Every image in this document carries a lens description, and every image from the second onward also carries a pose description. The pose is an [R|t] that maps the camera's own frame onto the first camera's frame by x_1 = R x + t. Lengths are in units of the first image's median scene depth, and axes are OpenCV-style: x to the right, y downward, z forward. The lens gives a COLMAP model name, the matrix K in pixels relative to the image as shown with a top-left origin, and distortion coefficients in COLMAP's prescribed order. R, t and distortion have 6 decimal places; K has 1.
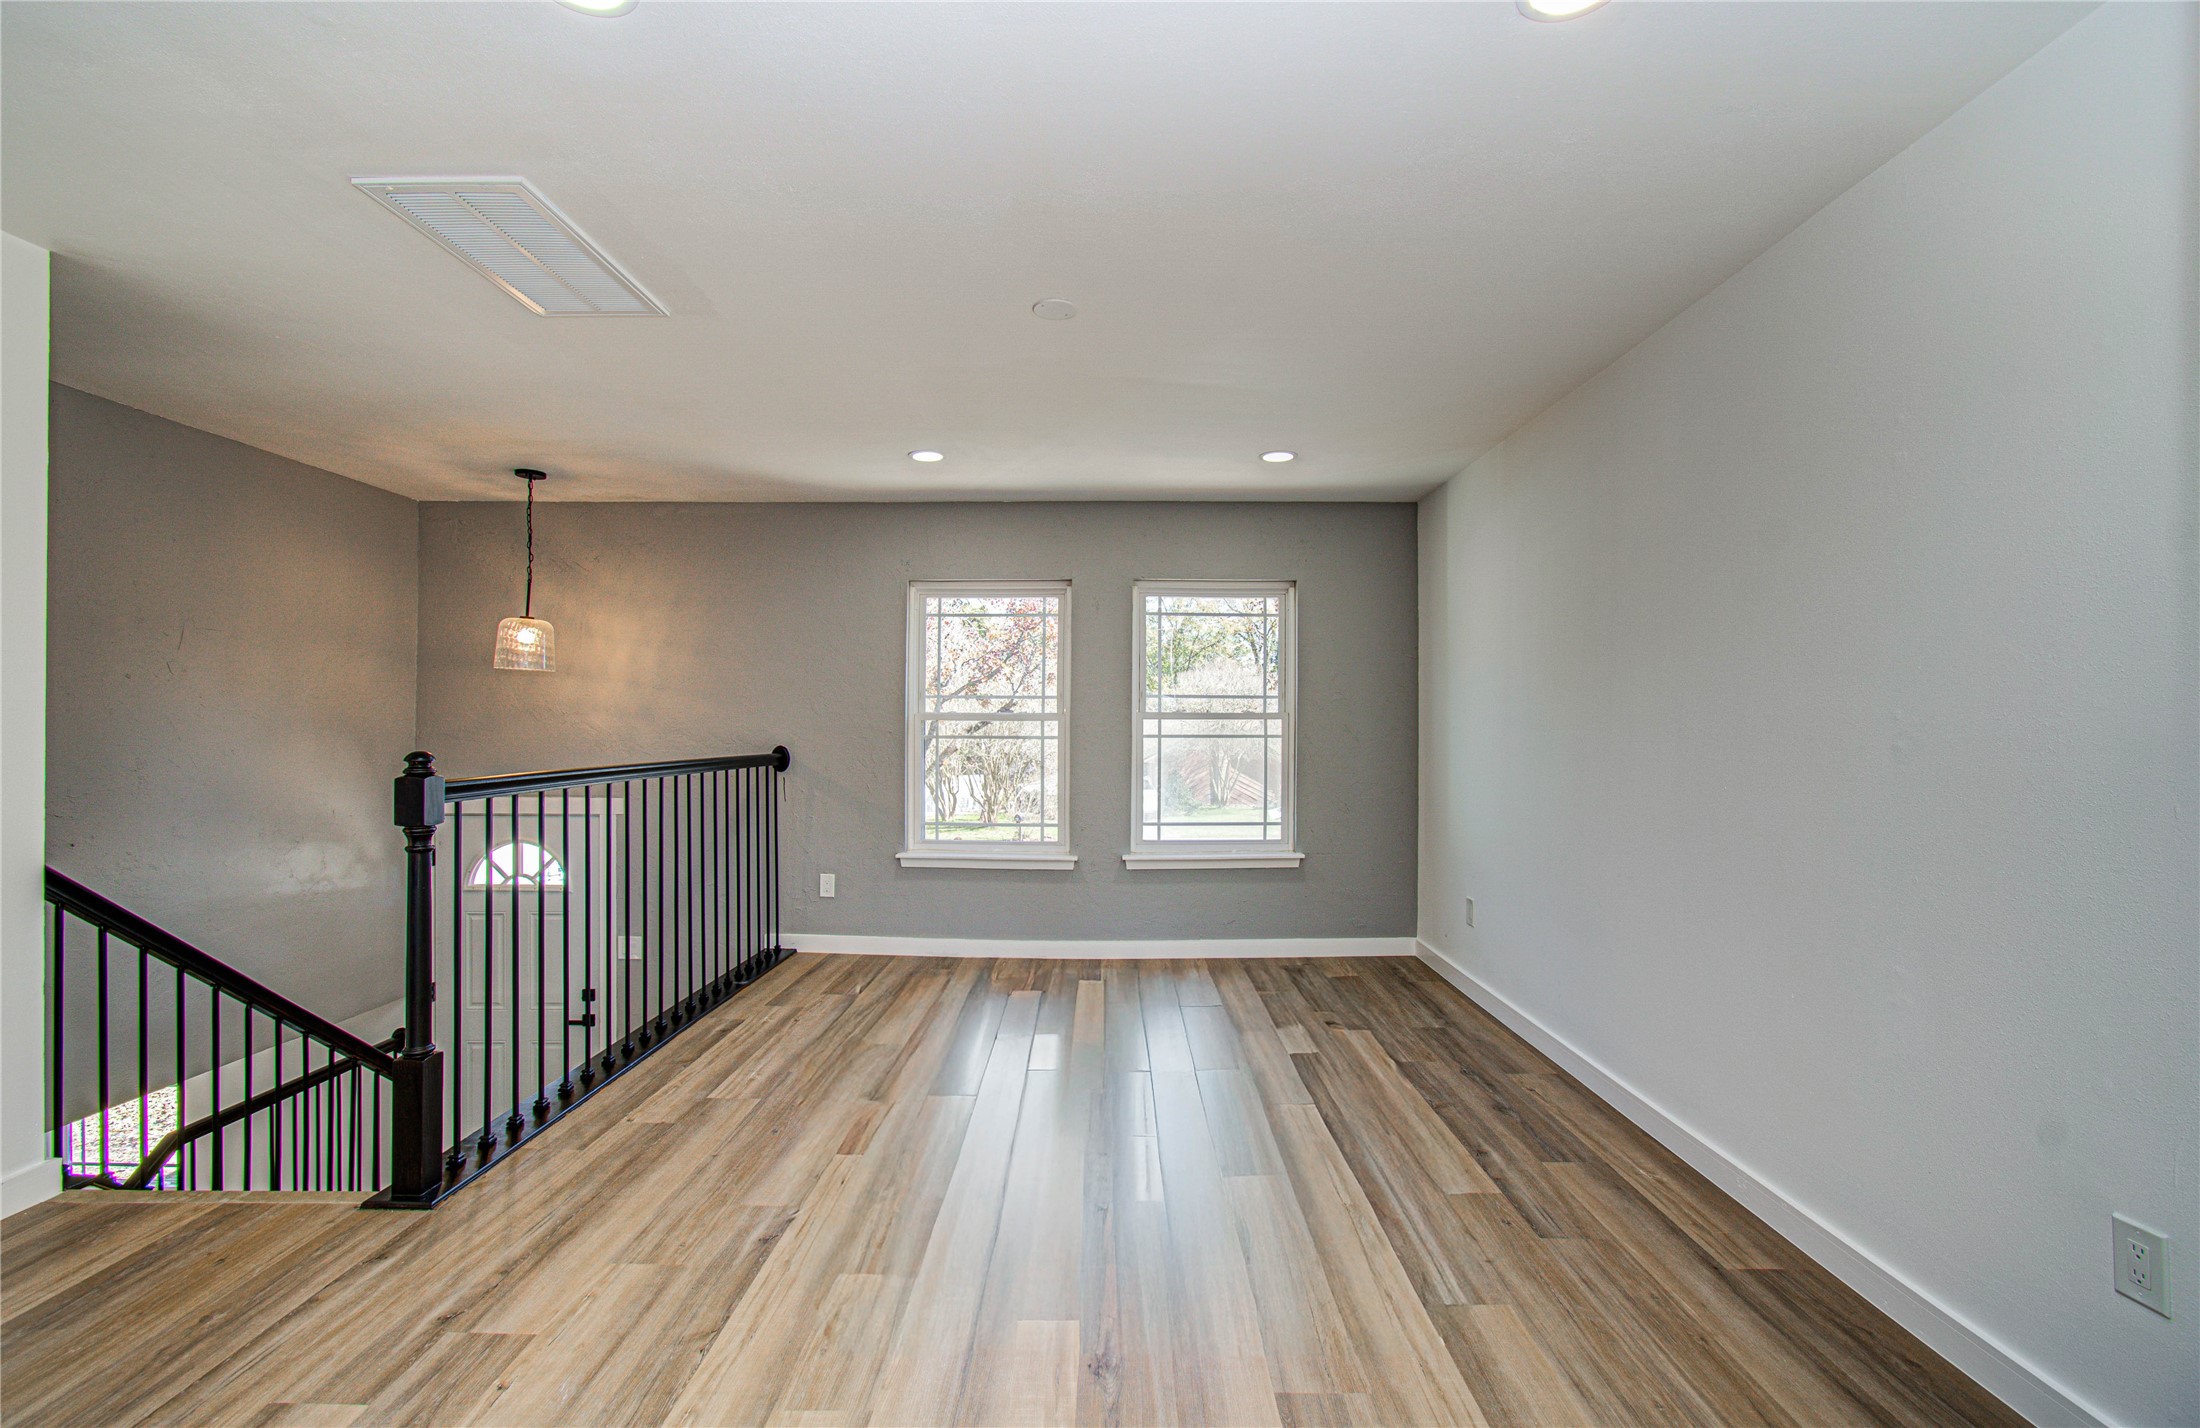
lens RADIAL K [[968.2, 0, 1094.7], [0, 968.2, 725.6], [0, 0, 1]] dist [0.025436, 0.000306]
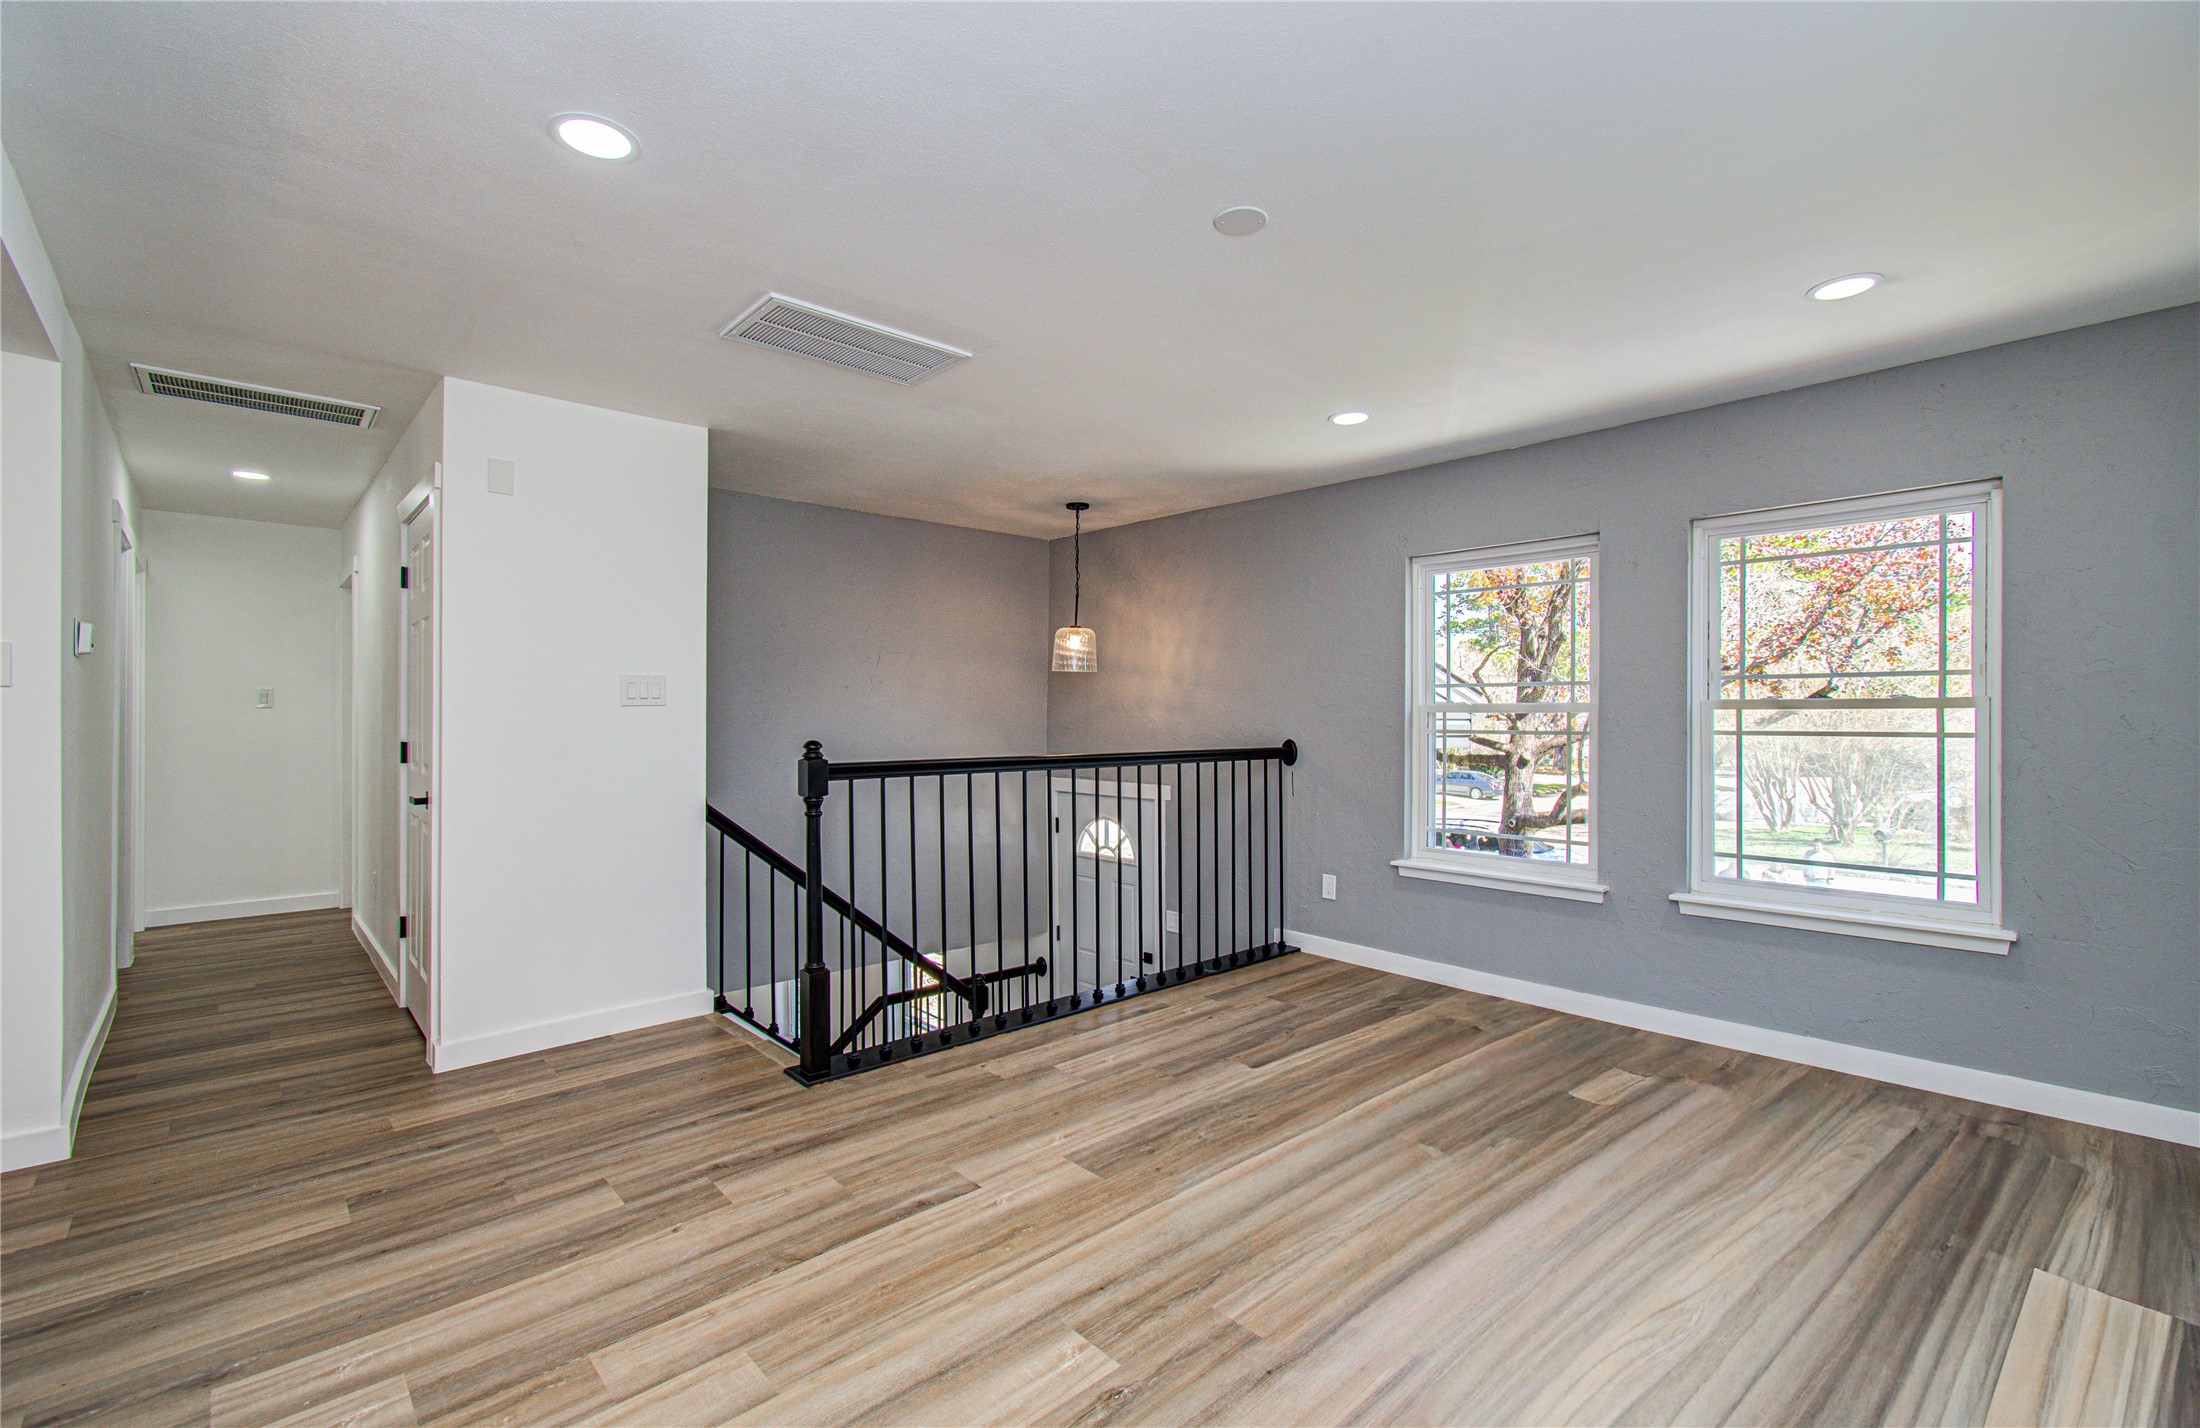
lens RADIAL K [[963.9, 0, 1100.0], [0, 963.9, 714.0], [0, 0, 1]] dist [-0.027456, 0.020255]
pose [[0.693377, -0.004191, -0.720562, 0.264649], [0.002005, 0.999990, -0.003887, -0.001228], [0.720572, 0.001250, 0.693379, 0.199835]]
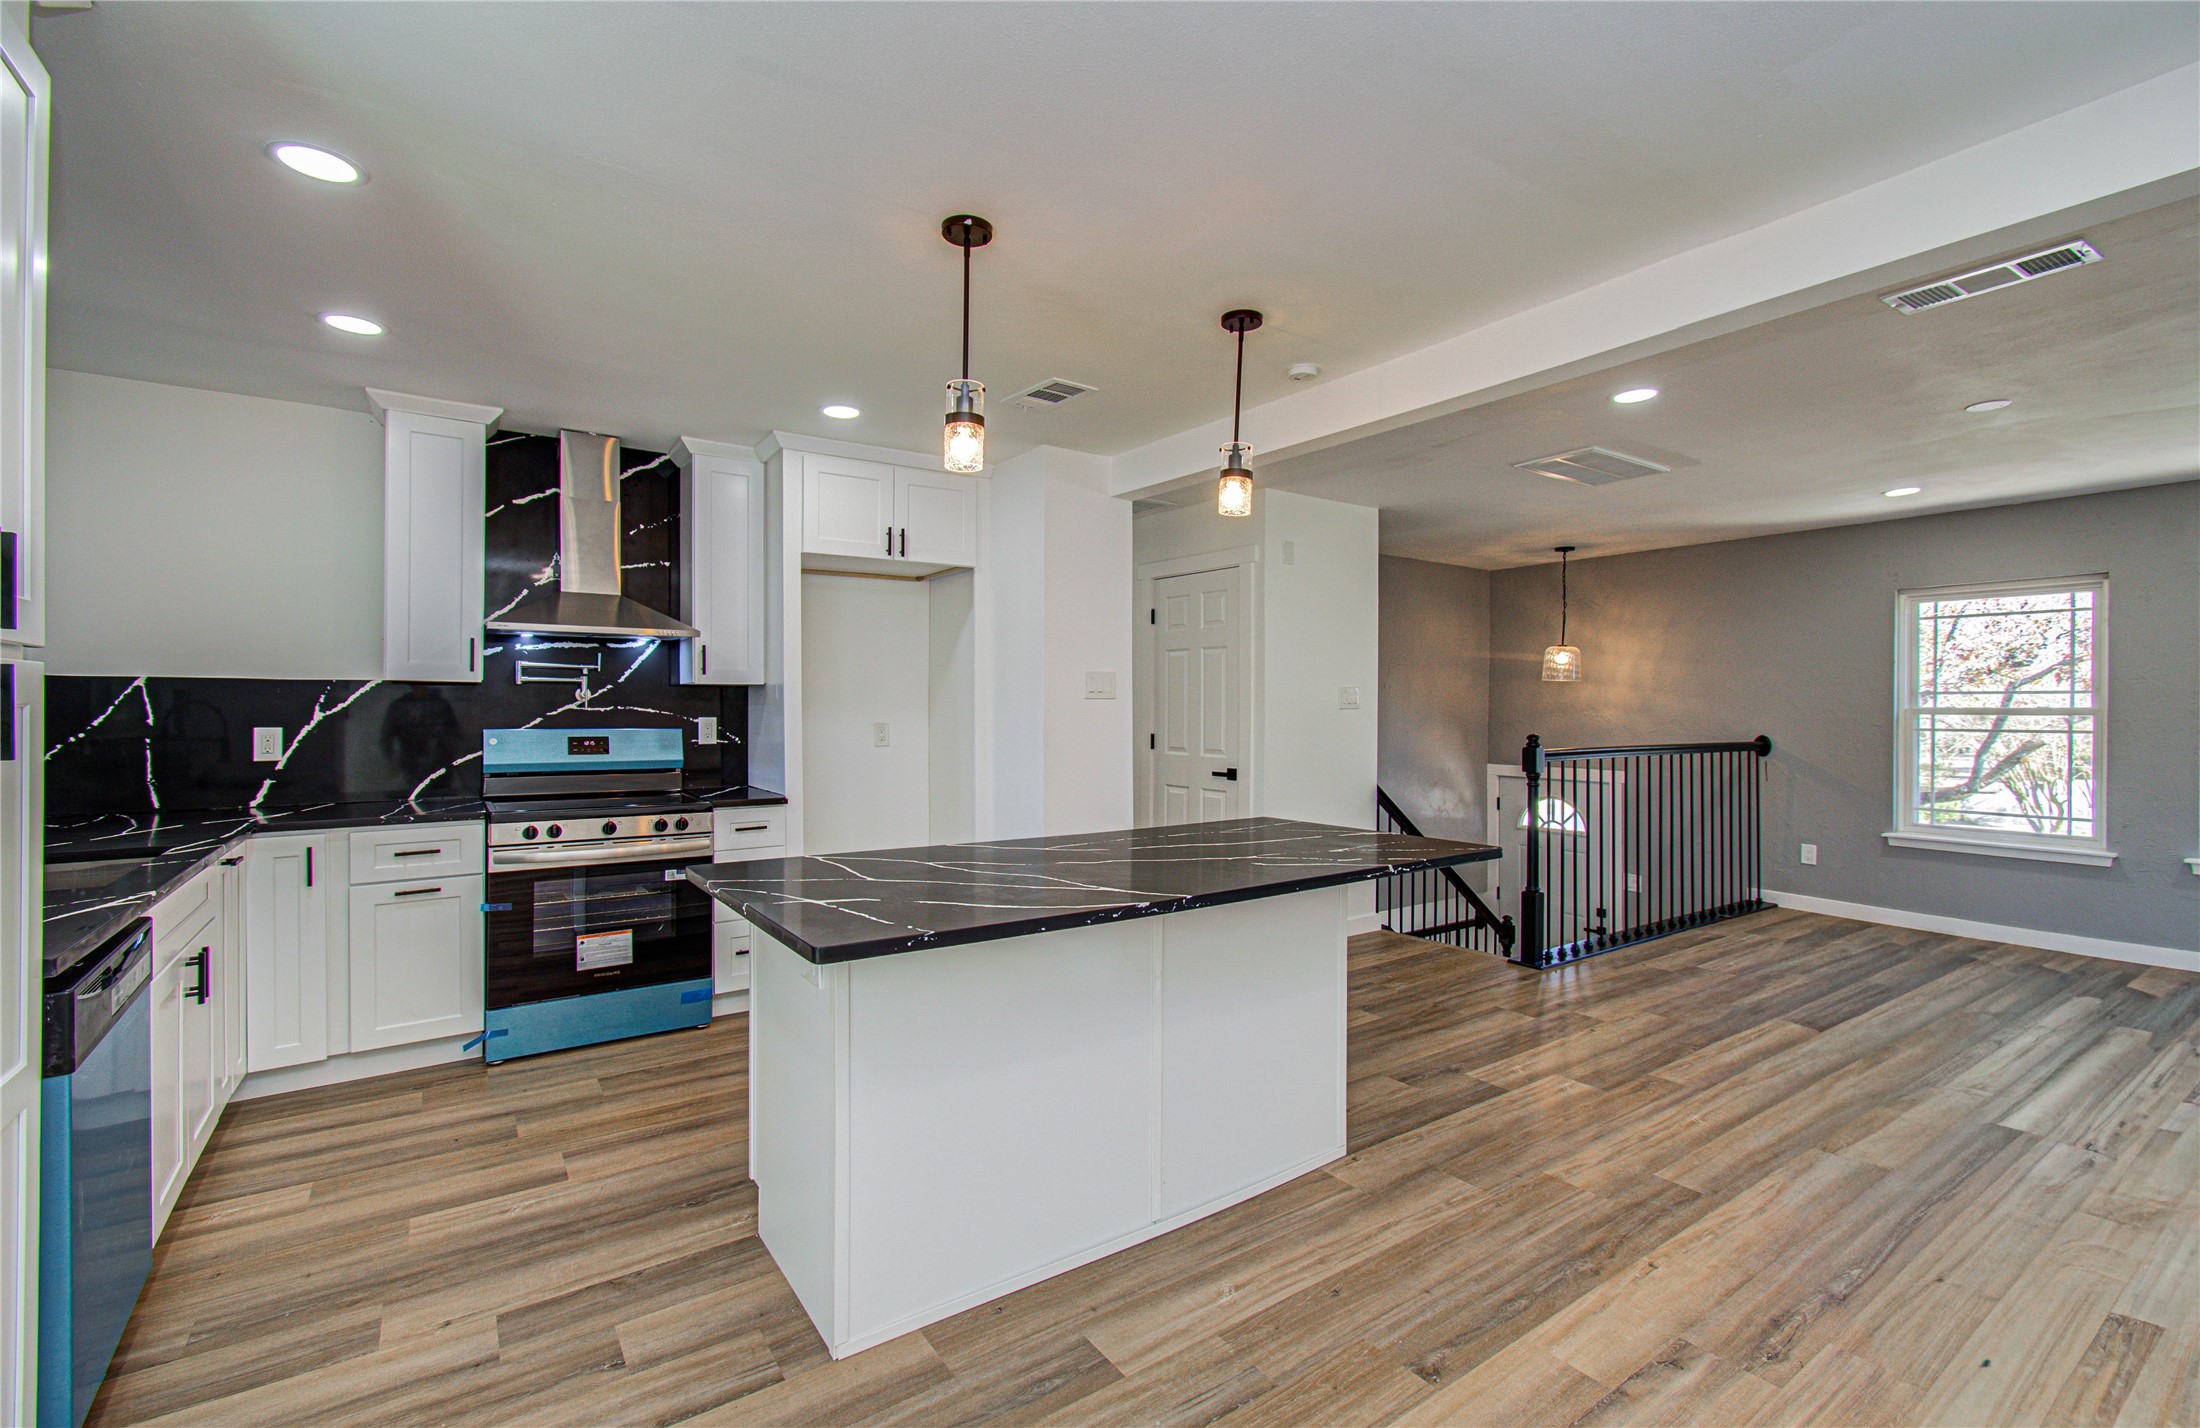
lens RADIAL K [[968.2, 0, 1094.7], [0, 968.2, 725.6], [0, 0, 1]] dist [0.025436, 0.000306]
pose [[0.597323, 0.009060, -0.801950, 0.171154], [0.000747, 0.999929, 0.011853, -0.007124], [0.802001, -0.007679, 0.597274, -0.429761]]
